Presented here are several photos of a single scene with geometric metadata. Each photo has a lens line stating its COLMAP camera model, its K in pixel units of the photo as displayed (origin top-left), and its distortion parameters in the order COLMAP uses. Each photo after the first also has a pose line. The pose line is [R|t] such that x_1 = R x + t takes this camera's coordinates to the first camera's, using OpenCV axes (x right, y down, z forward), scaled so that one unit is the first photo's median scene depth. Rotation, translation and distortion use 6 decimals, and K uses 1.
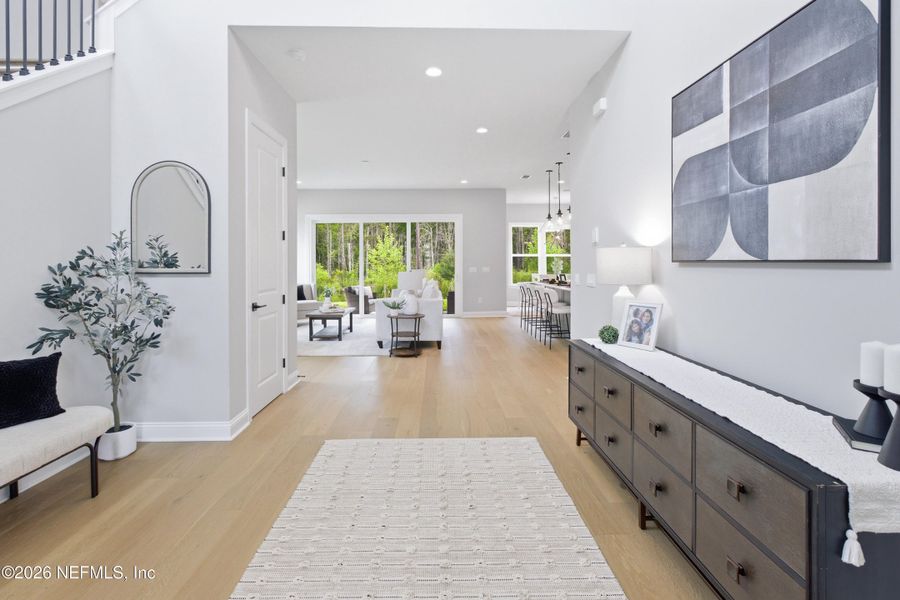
lens RADIAL K [[427.1, 0, 445.7], [0, 427.1, 263.8], [0, 0, 1]] dist [-0.003489, 0.003110]
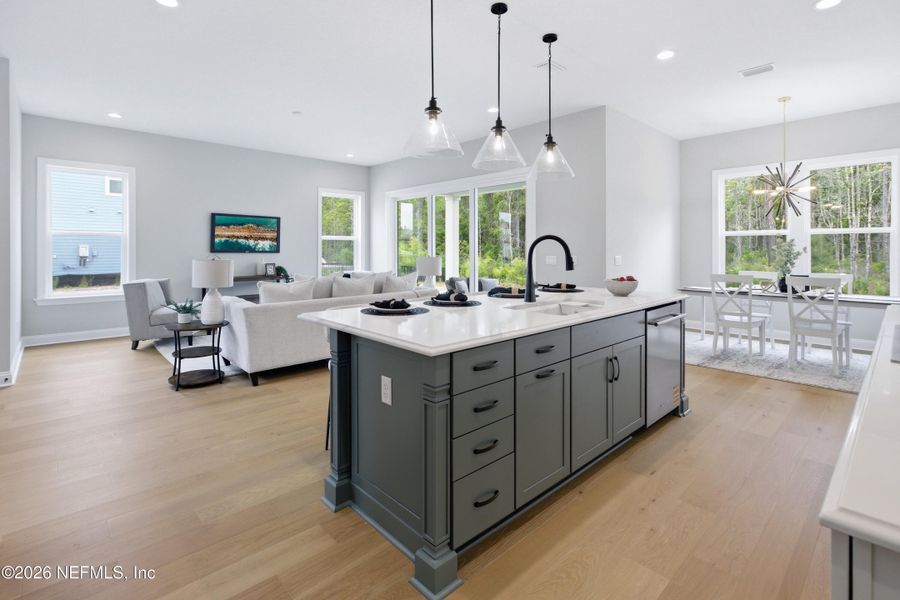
lens RADIAL K [[427.1, 0, 435.4], [0, 427.1, 255.3], [0, 0, 1]] dist [-0.003489, 0.003110]
pose [[0.668174, 0.013644, -0.743880, 0.308041], [-0.004873, 0.999891, 0.013963, 0.000018], [0.743989, -0.005705, 0.668168, 0.400089]]
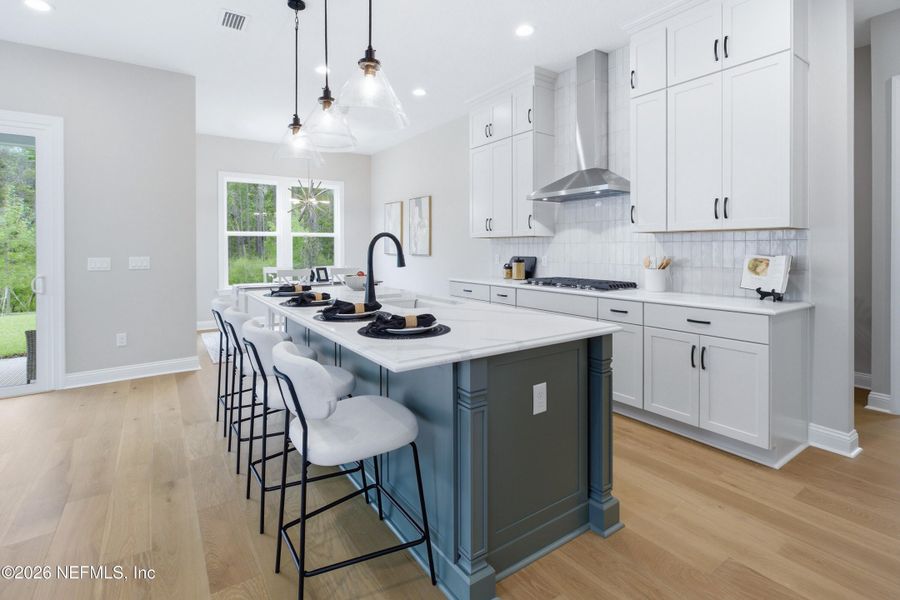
lens RADIAL K [[427.1, 0, 452.1], [0, 427.1, 248.9], [0, 0, 1]] dist [-0.003489, 0.003110]
pose [[0.835554, -0.001141, 0.549408, 0.097853], [0.003166, 0.999991, -0.002737, 0.001879], [-0.549400, 0.004026, 0.835550, 0.395155]]
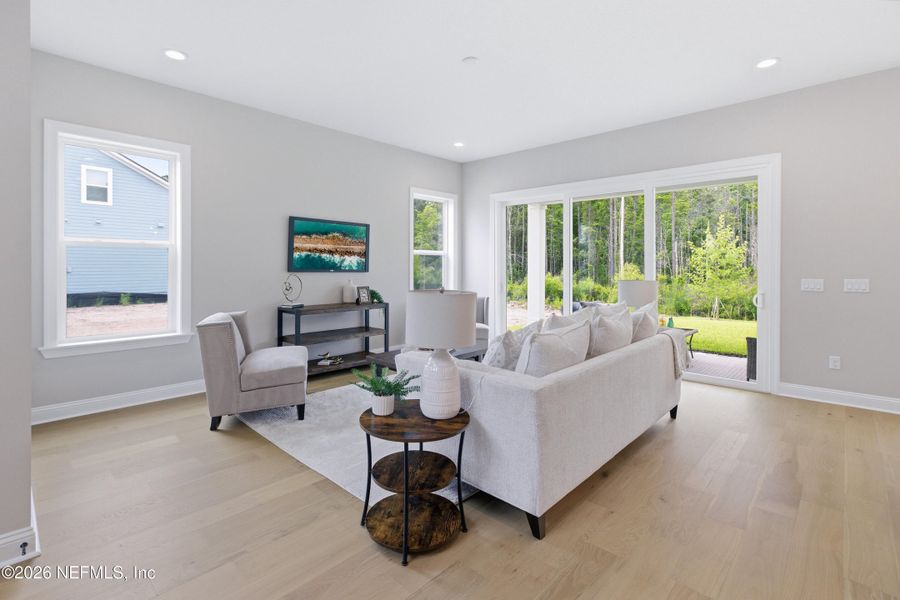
lens RADIAL K [[427.1, 0, 448.8], [0, 427.1, 263.8], [0, 0, 1]] dist [-0.003489, 0.003110]
pose [[0.722373, 0.002882, -0.691497, 0.077627], [-0.006835, 0.999972, -0.002971, -0.001991], [0.691469, 0.006873, 0.722373, 0.371581]]
